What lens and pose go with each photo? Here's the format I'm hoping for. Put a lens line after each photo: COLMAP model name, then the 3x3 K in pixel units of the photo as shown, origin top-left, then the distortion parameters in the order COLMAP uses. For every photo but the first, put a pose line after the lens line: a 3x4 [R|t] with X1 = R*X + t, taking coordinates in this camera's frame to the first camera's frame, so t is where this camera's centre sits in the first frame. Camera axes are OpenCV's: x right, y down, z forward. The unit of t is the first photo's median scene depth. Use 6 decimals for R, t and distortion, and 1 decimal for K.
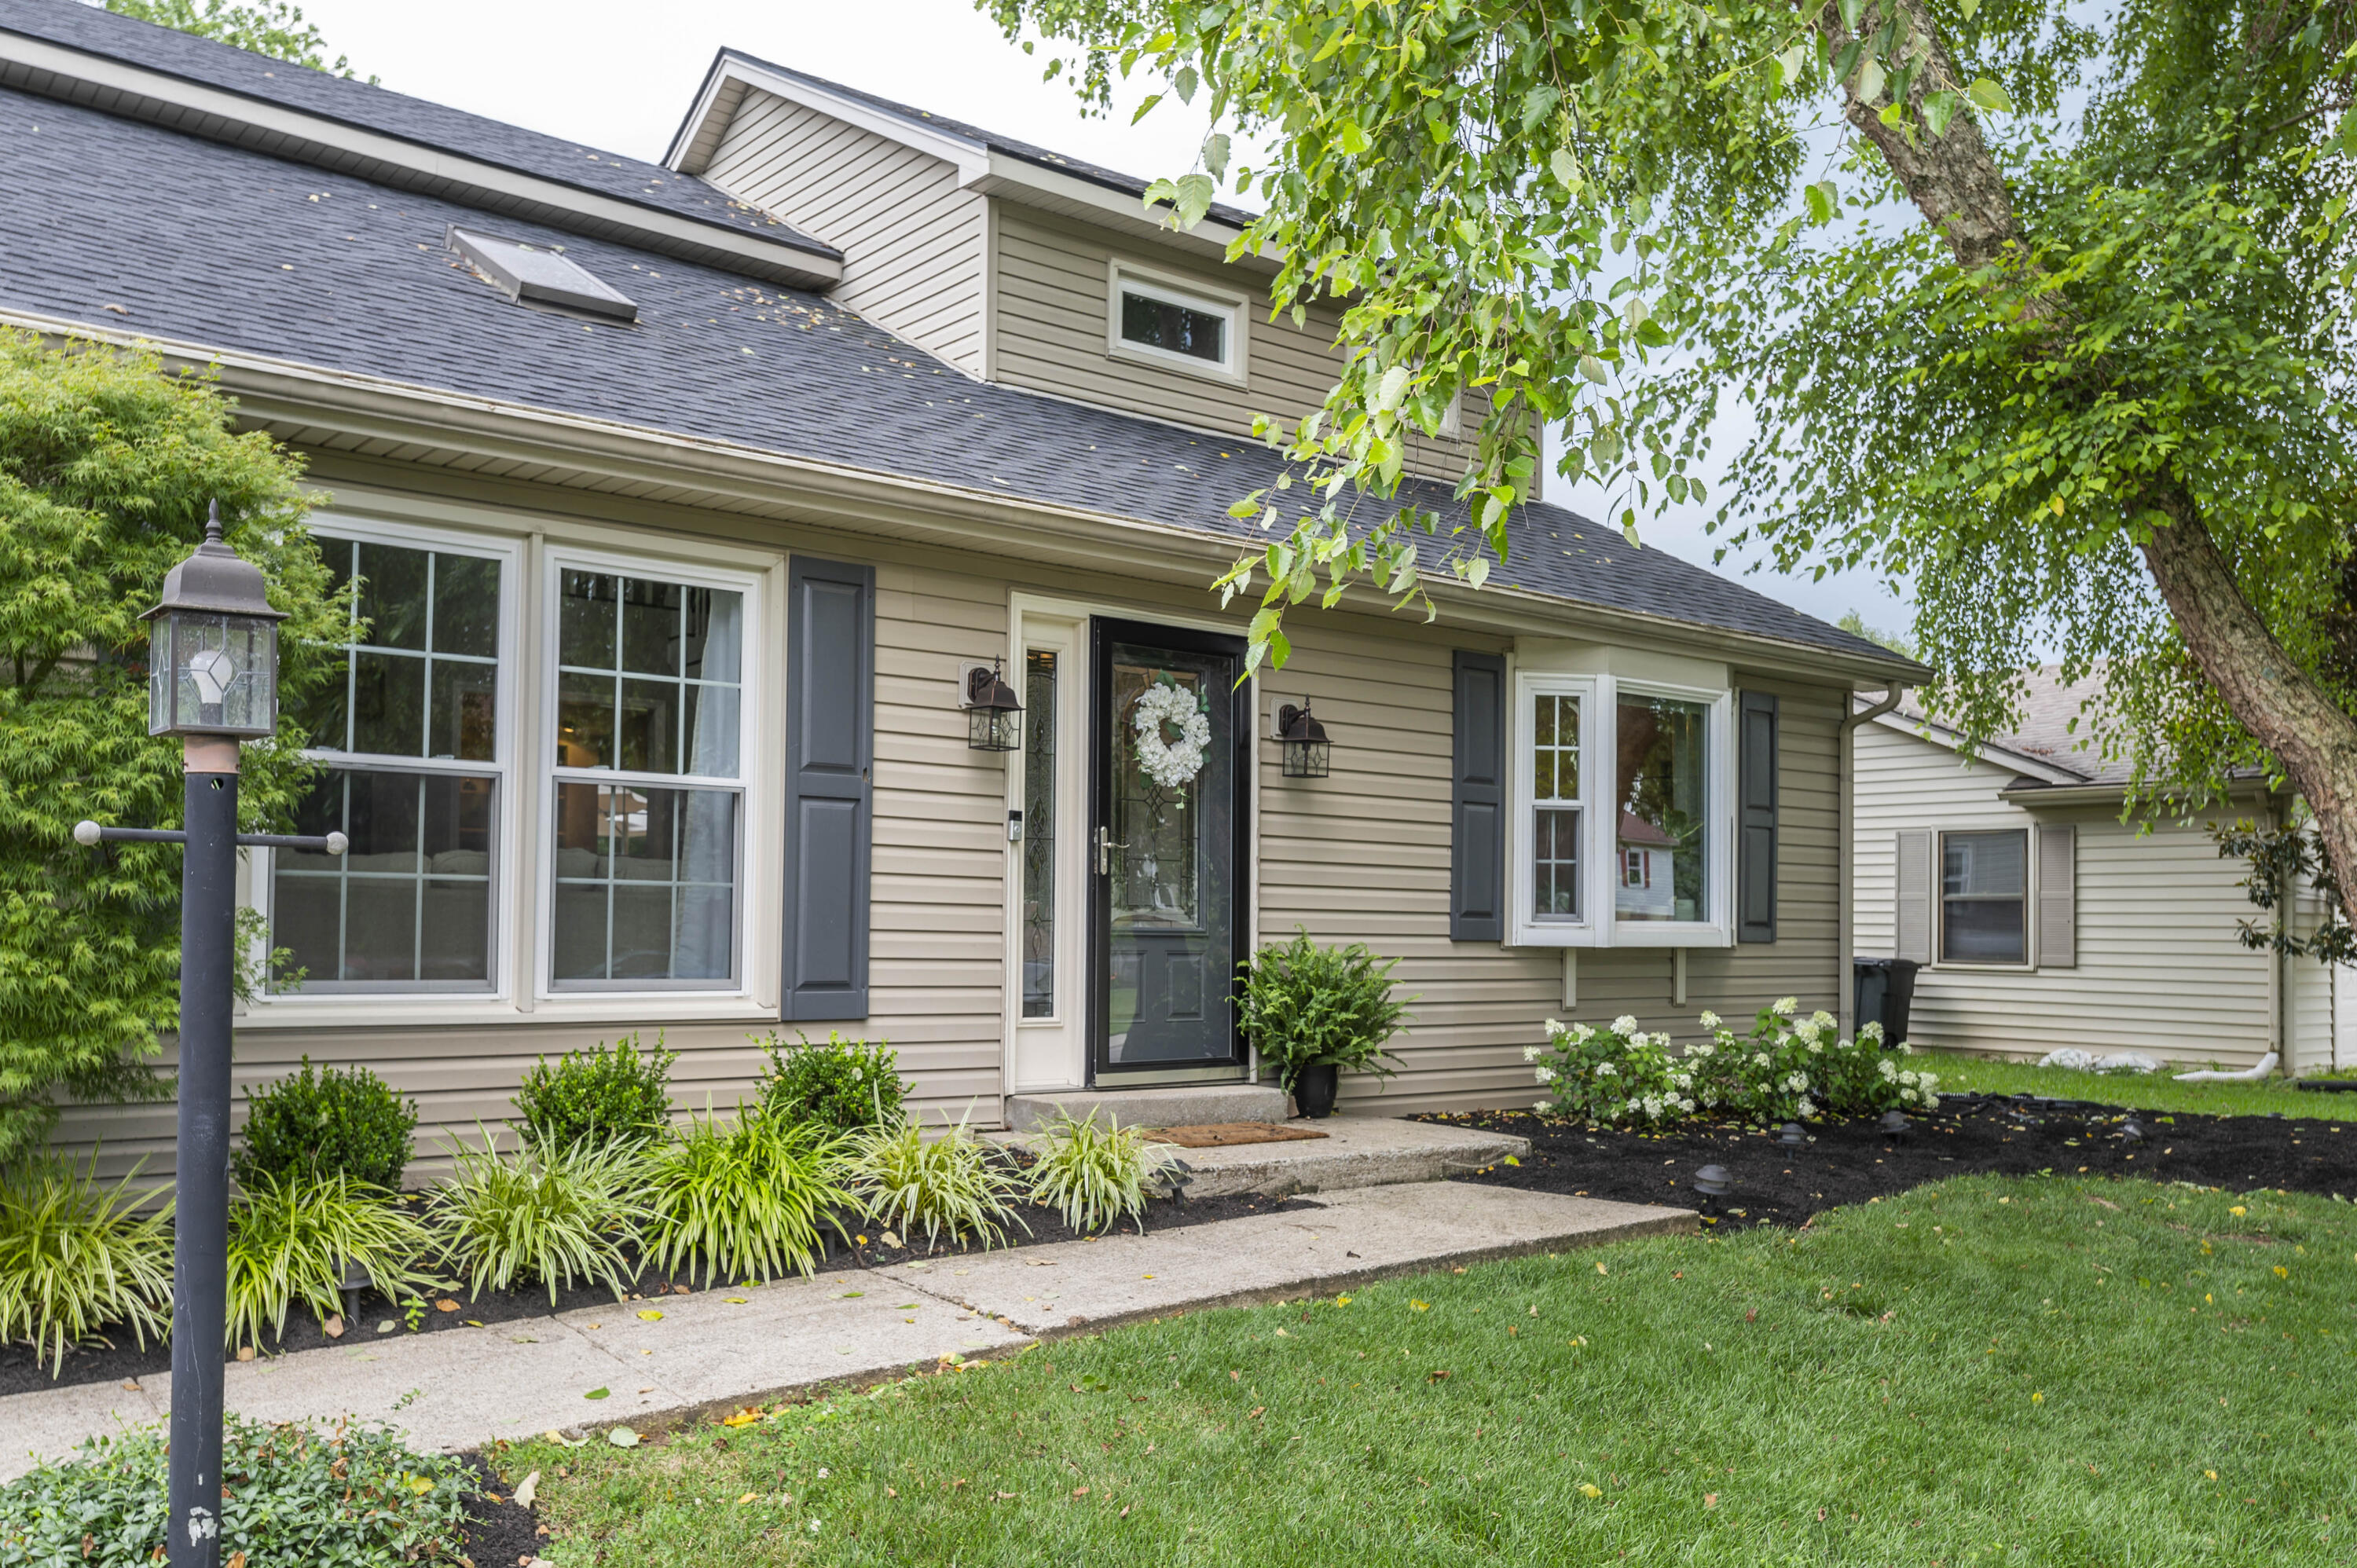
lens RADIAL K [[1871.7, 0, 1093.0], [0, 1871.7, 869.2], [0, 0, 1]] dist [0.014416, 0.002045]
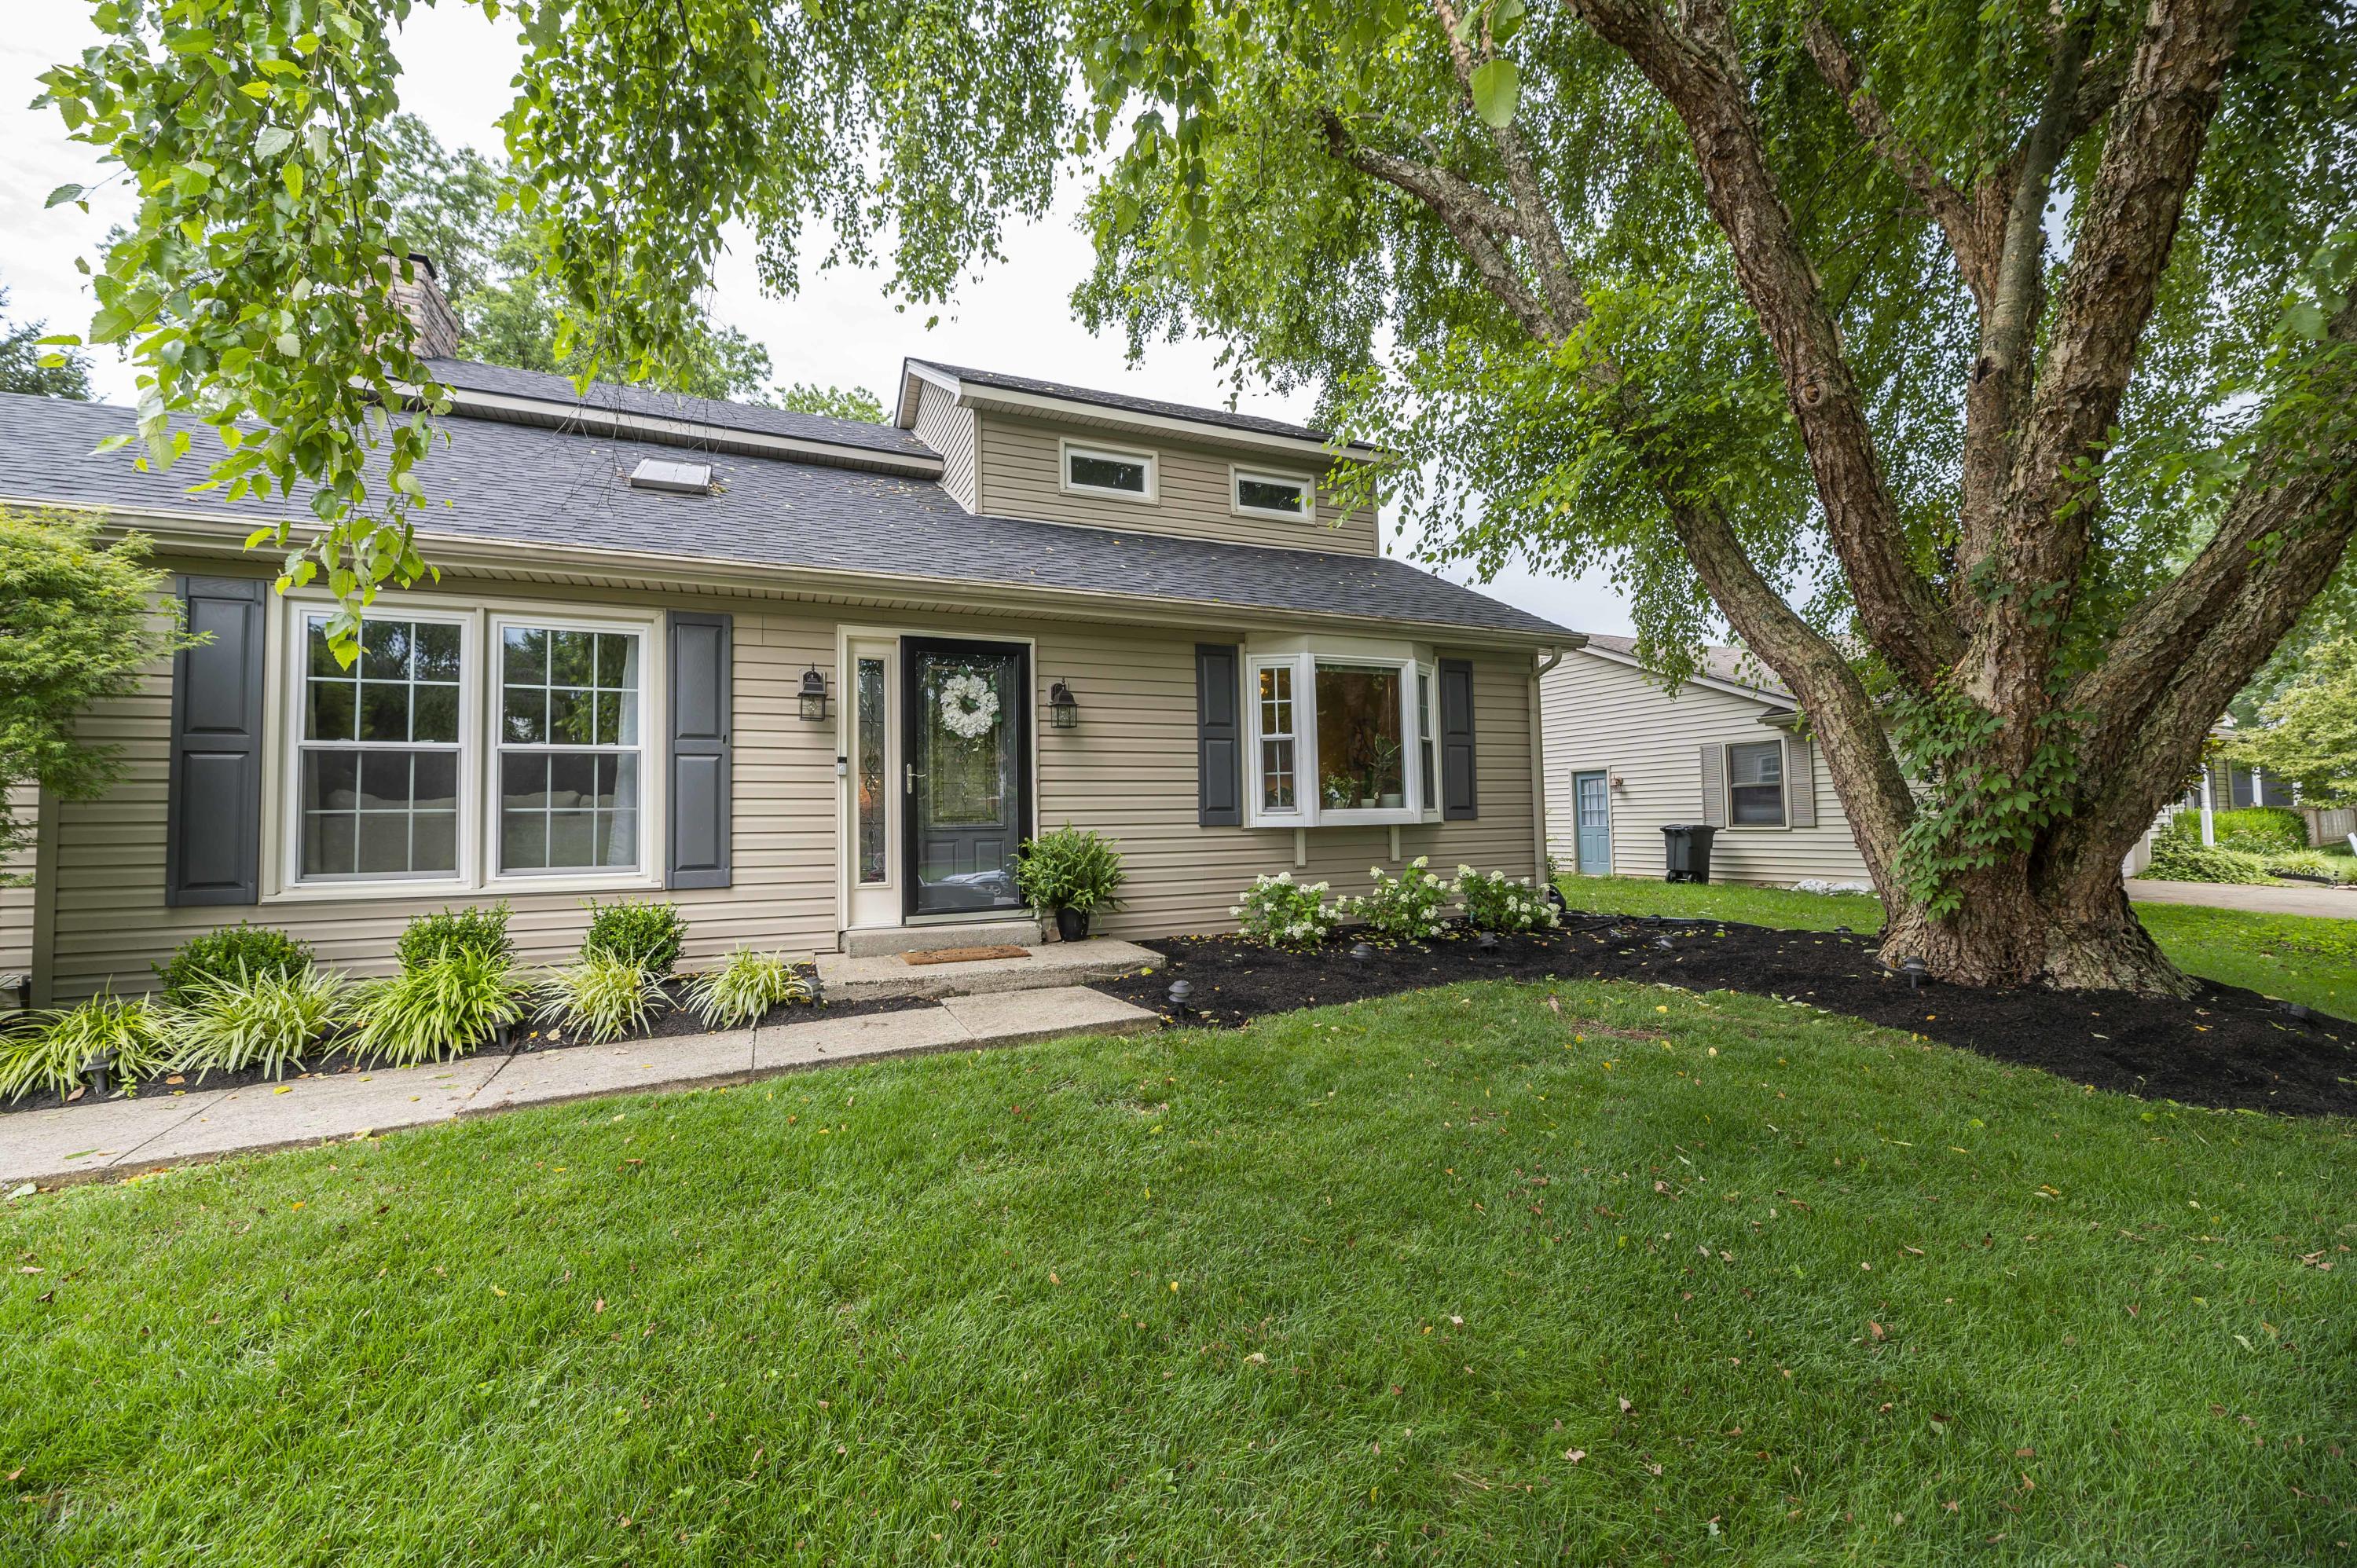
lens RADIAL K [[943.2, 0, 1172.5], [0, 943.2, 780.0], [0, 0, 1]] dist [-0.000119, 0.000280]
pose [[0.972420, -0.044516, -0.228951, 0.384792], [0.040860, 0.998951, -0.020689, 0.016067], [0.229632, 0.010764, 0.973218, 0.235039]]
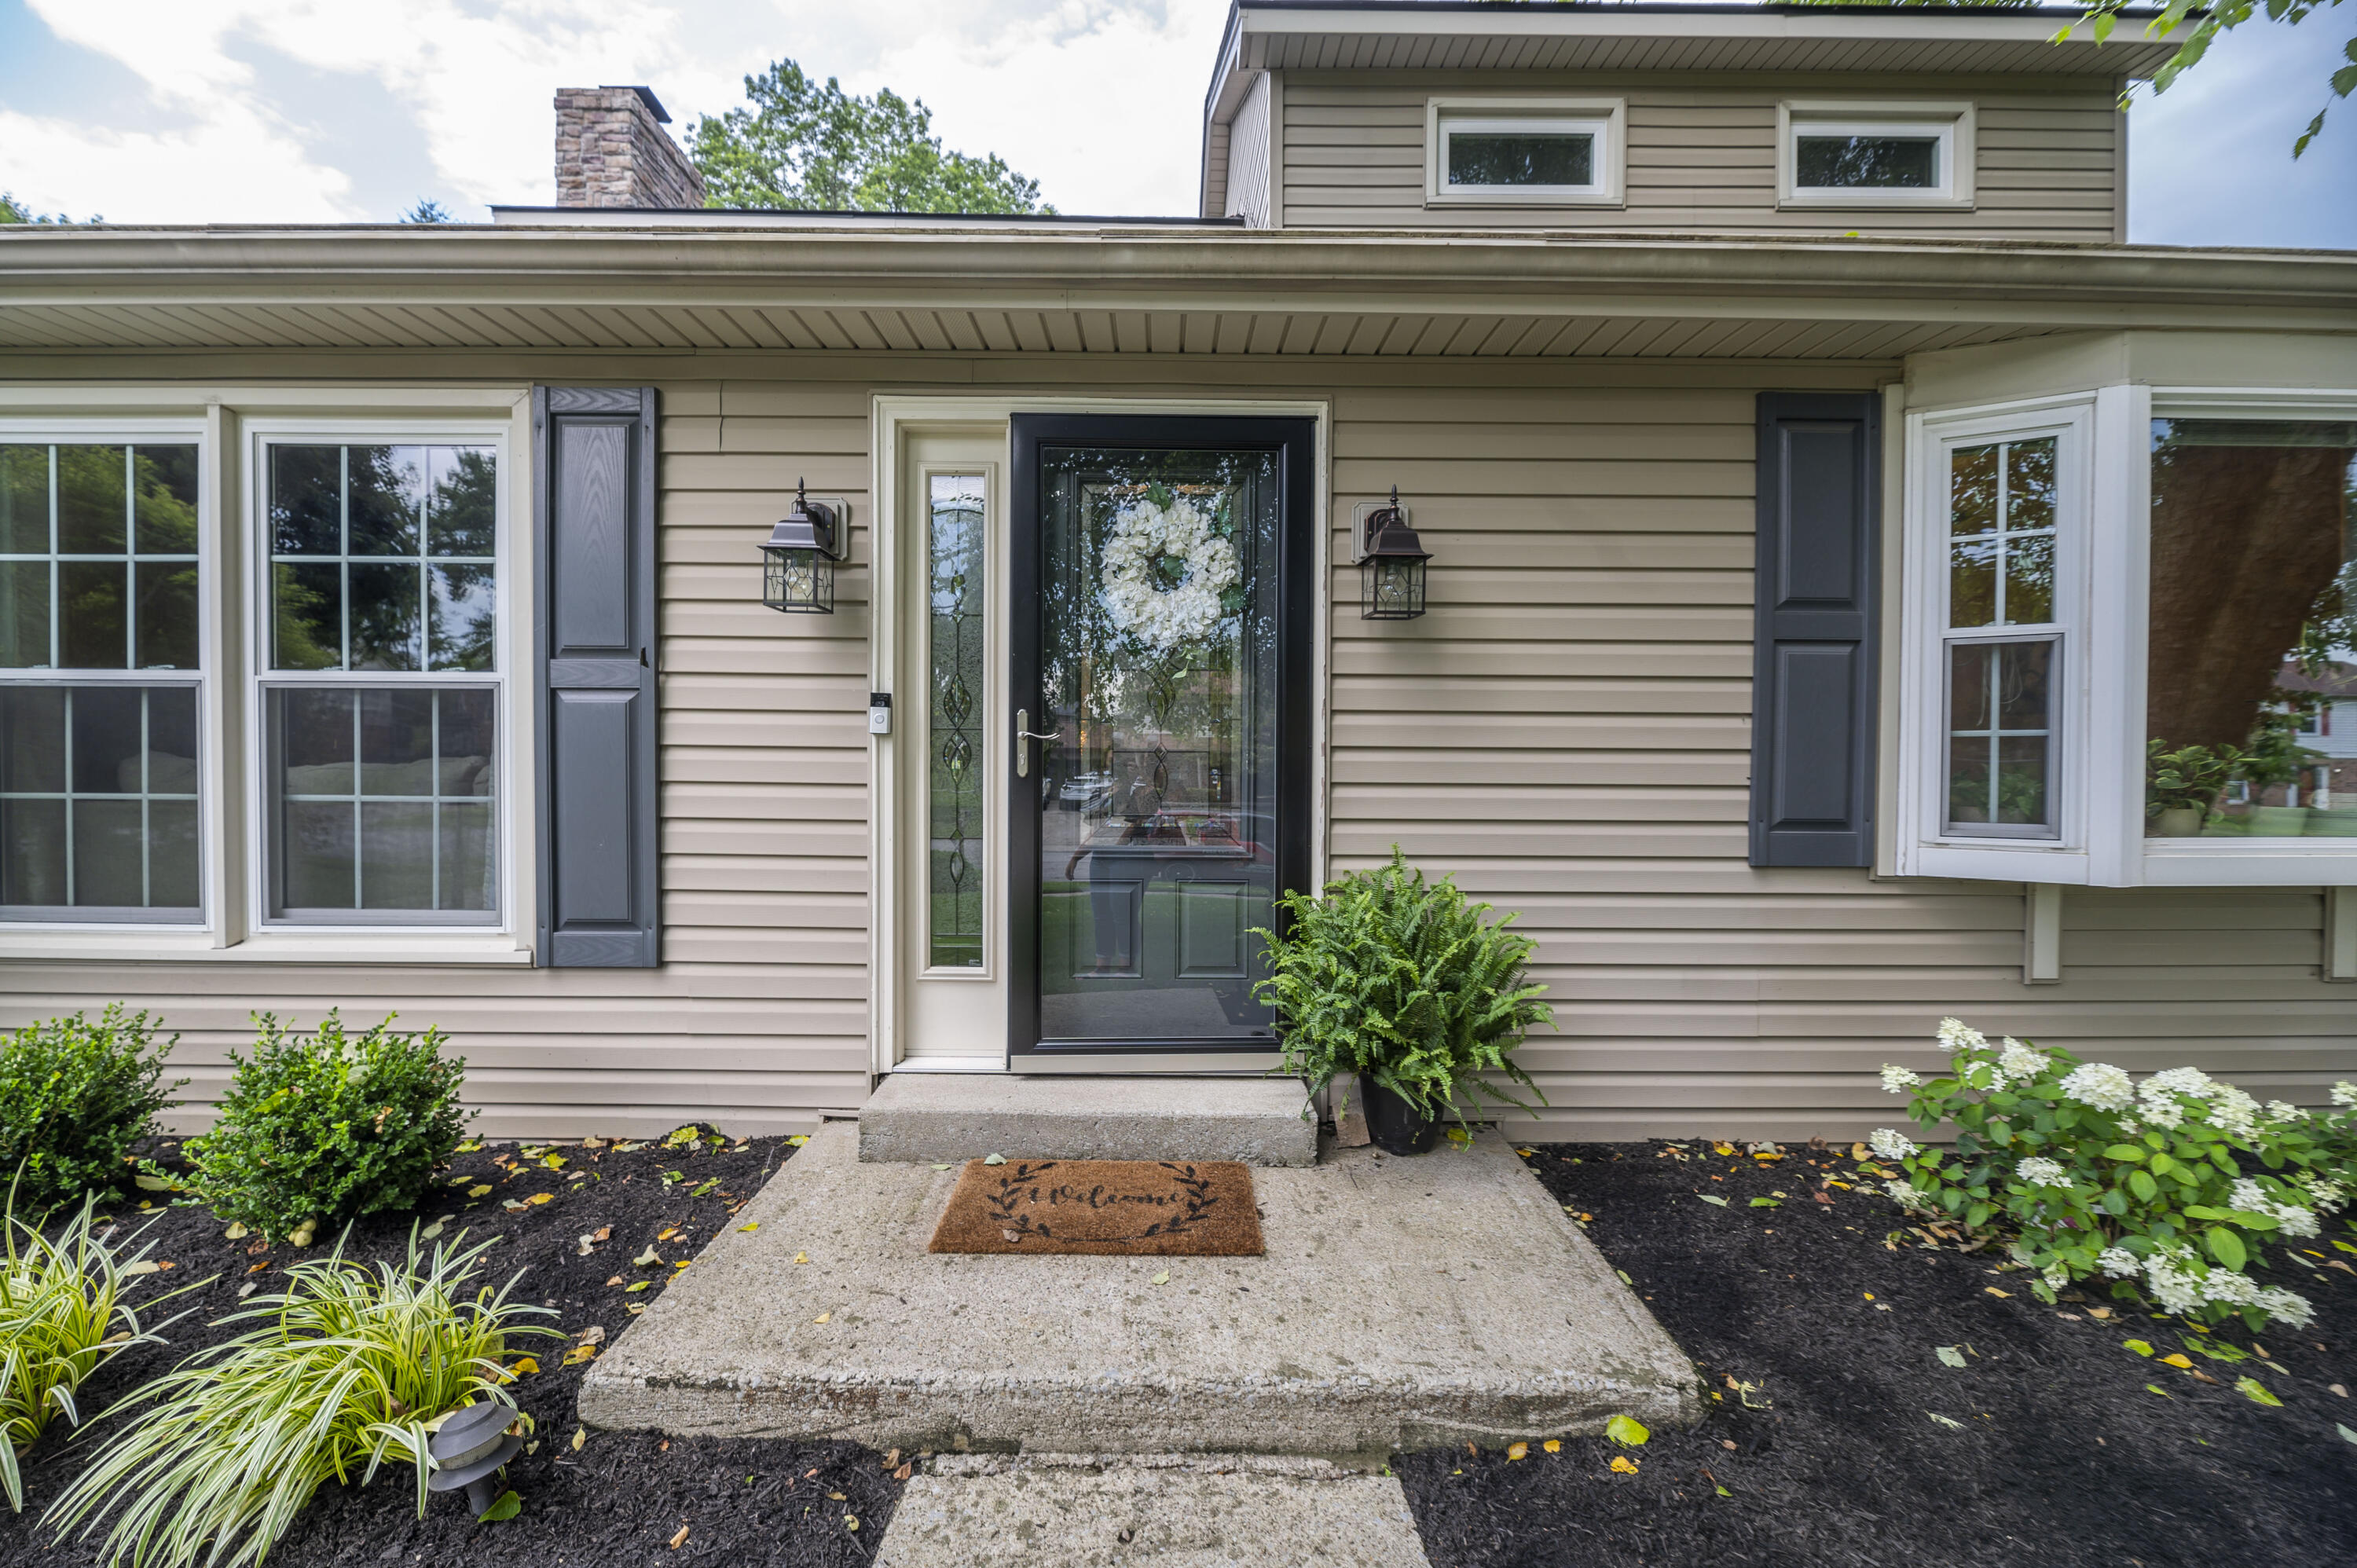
lens RADIAL K [[945.1, 0, 1161.8], [0, 945.1, 778.1], [0, 0, 1]] dist [-0.003489, -0.000975]
pose [[0.797524, -0.000010, -0.603288, 0.244003], [0.024028, 0.999207, 0.031747, -0.006304], [0.602809, -0.039815, 0.796891, 0.690125]]
